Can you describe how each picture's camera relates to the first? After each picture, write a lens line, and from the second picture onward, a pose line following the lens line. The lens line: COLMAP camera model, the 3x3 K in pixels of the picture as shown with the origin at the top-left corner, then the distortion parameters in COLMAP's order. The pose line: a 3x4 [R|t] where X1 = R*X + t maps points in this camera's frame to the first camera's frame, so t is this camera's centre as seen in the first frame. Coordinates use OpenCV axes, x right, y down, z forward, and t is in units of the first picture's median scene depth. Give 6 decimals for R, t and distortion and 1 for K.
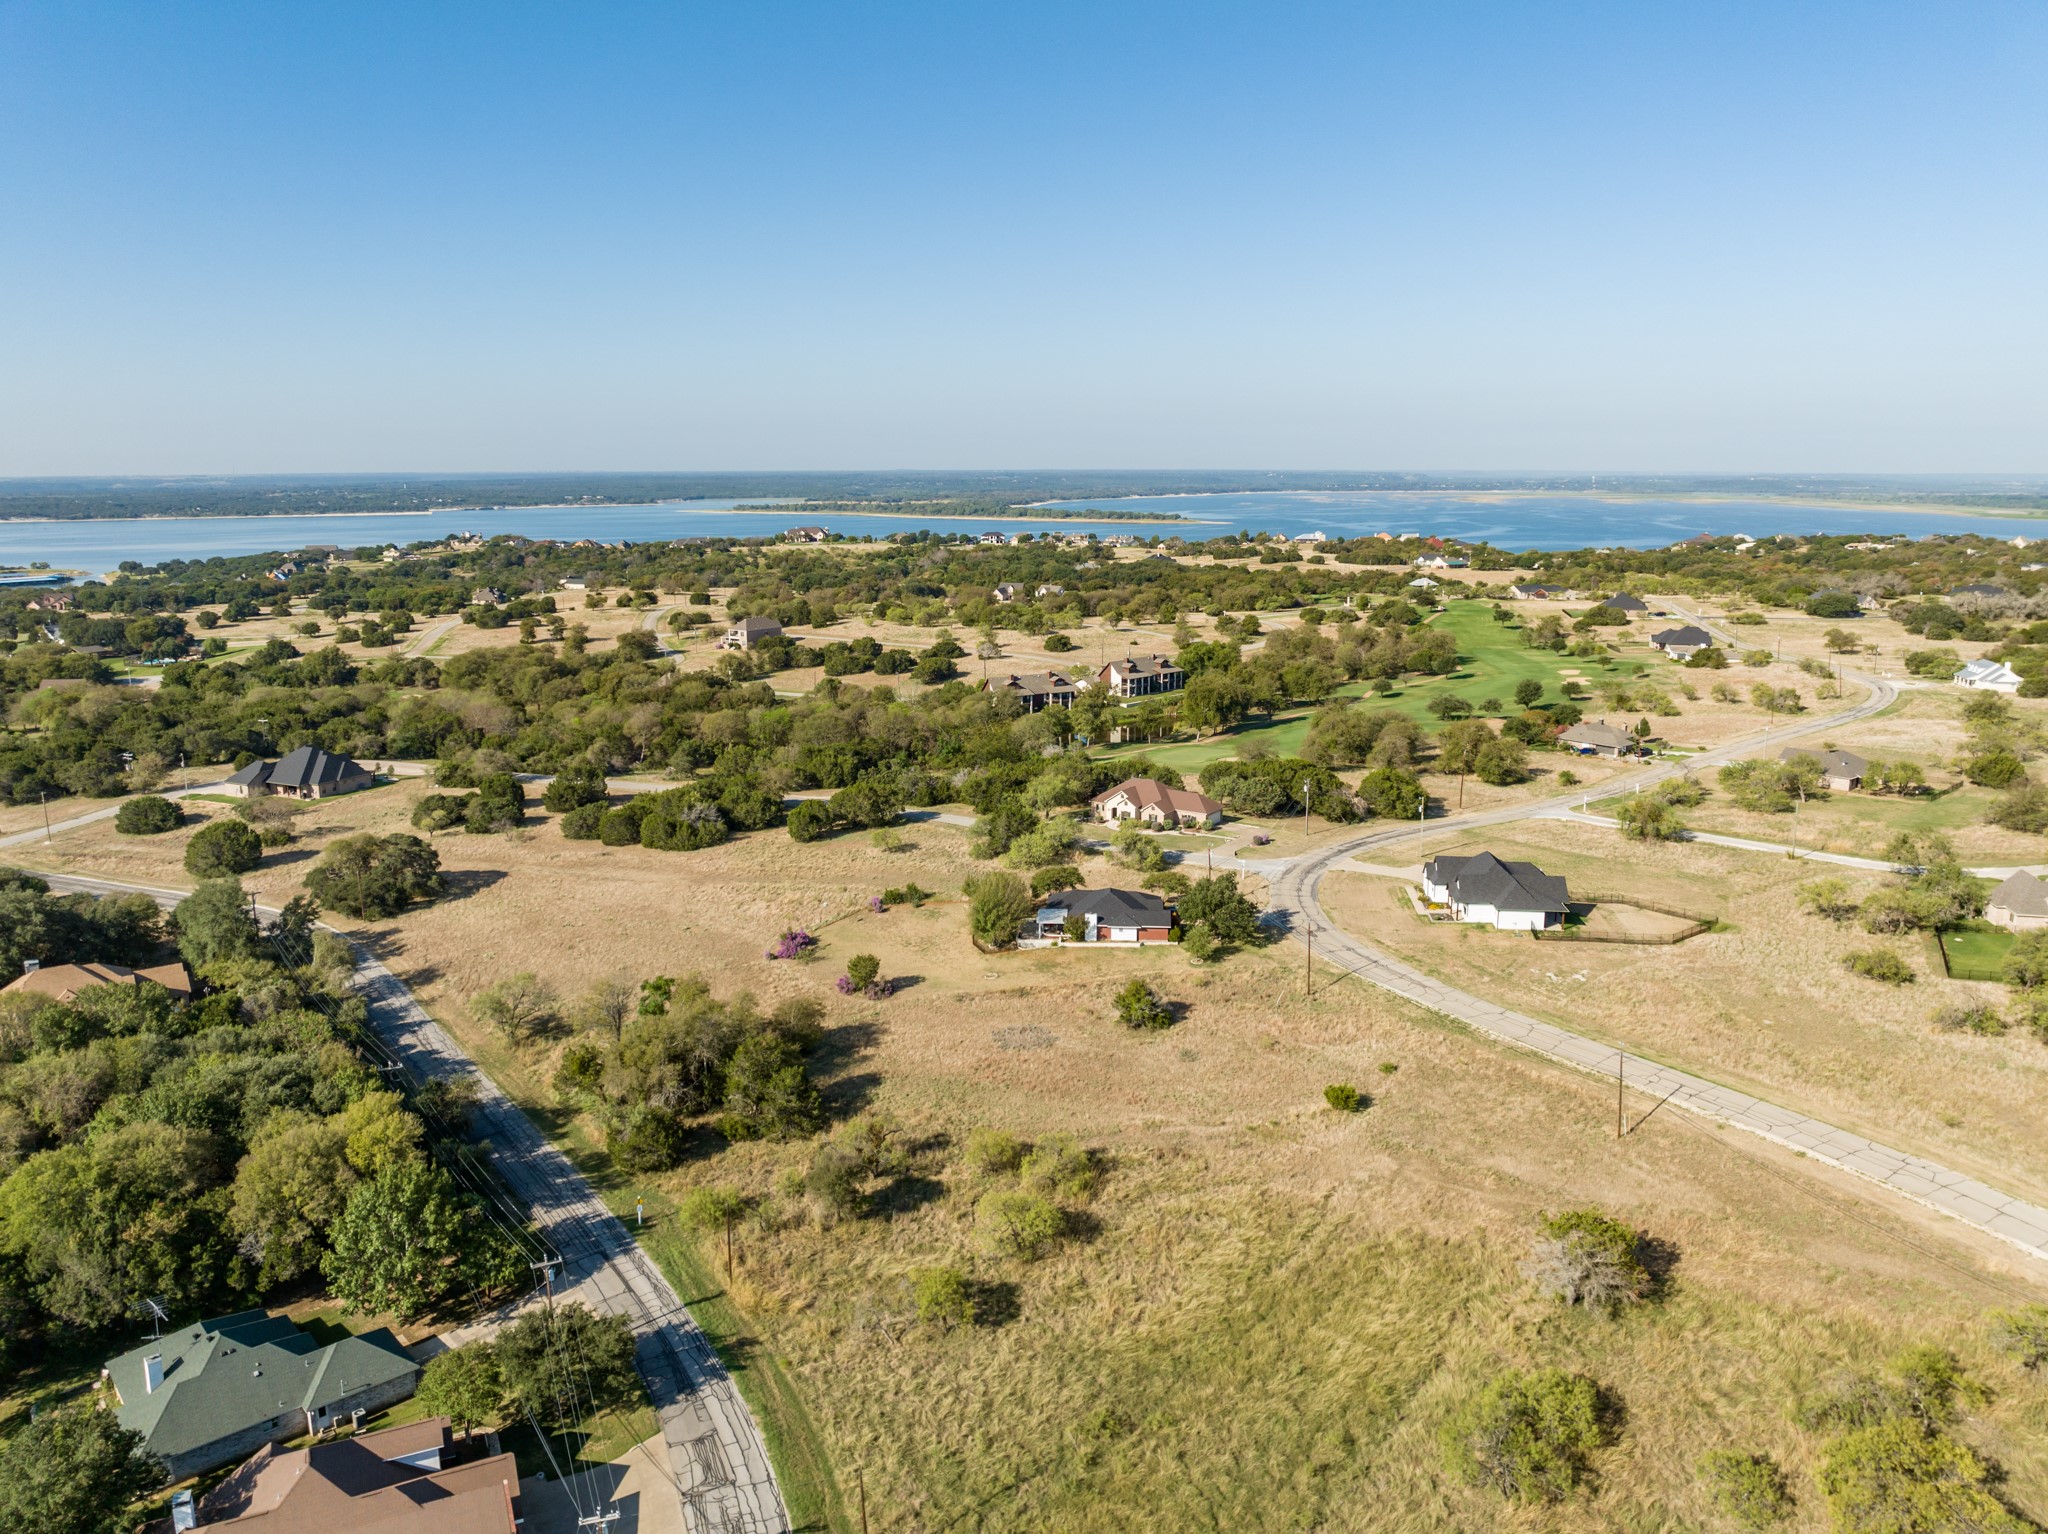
lens RADIAL K [[1456.4, 0, 1024.0], [0, 1456.4, 767.0], [0, 0, 1]] dist [-0.024237, -0.030148]
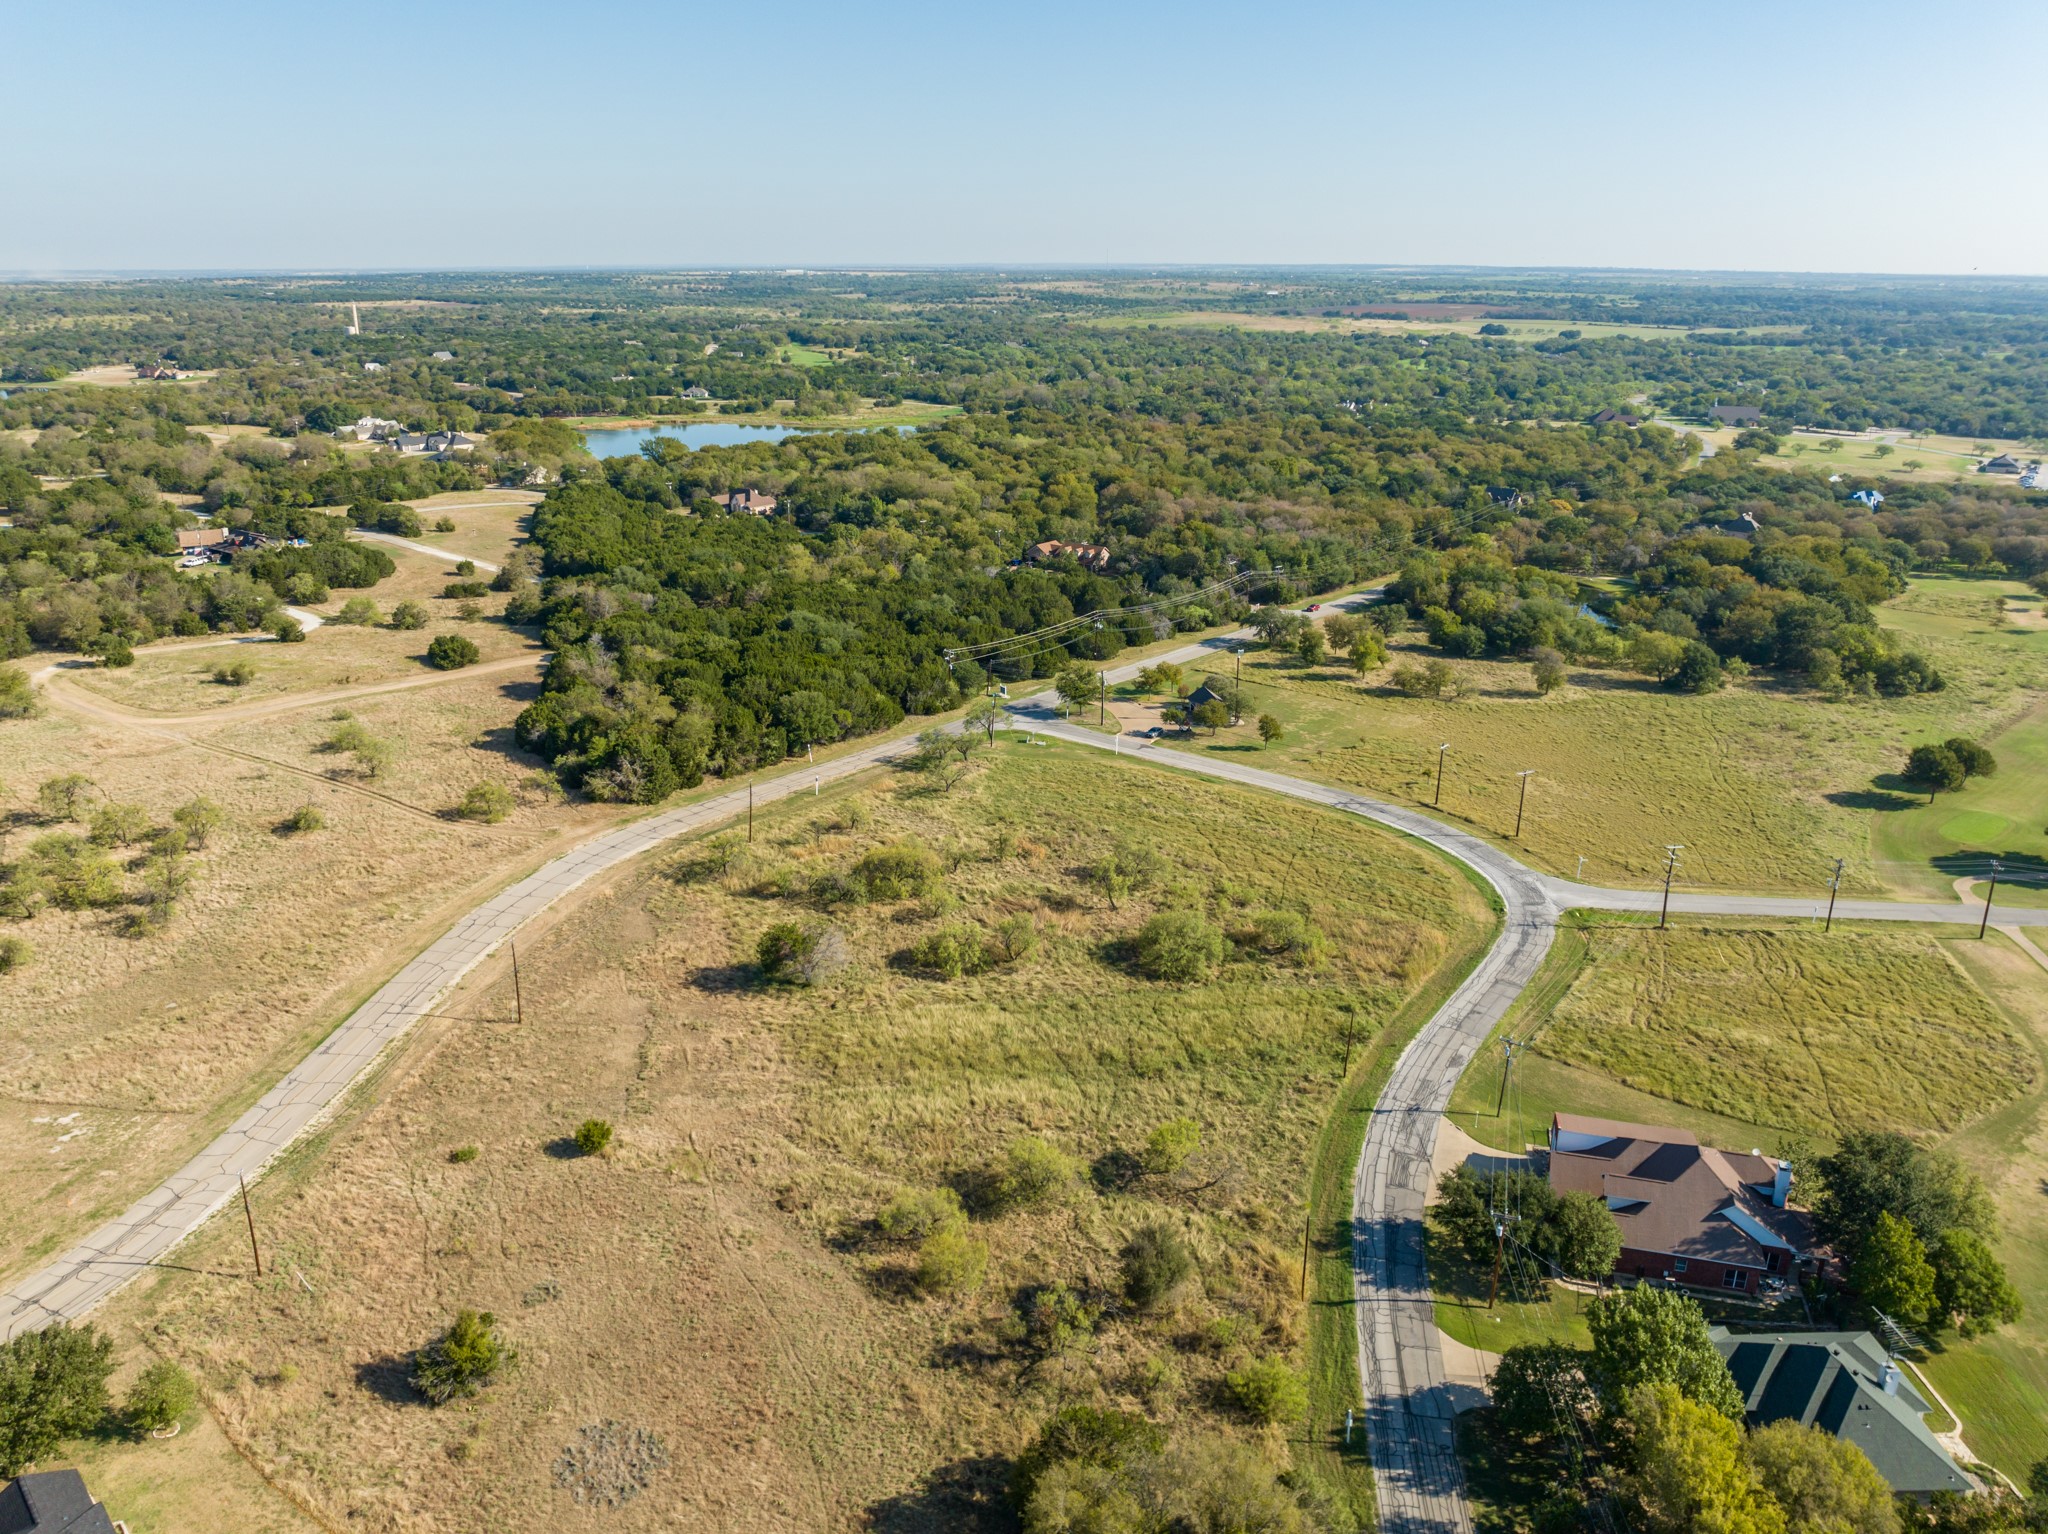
lens RADIAL K [[1456.4, 0, 1024.0], [0, 1456.4, 767.0], [0, 0, 1]] dist [-0.024237, -0.030148]
pose [[-0.746432, -0.217786, 0.628816, -0.456061], [0.130402, 0.878742, 0.459139, -0.322217], [-0.652561, 0.424714, -0.627521, 1.211436]]
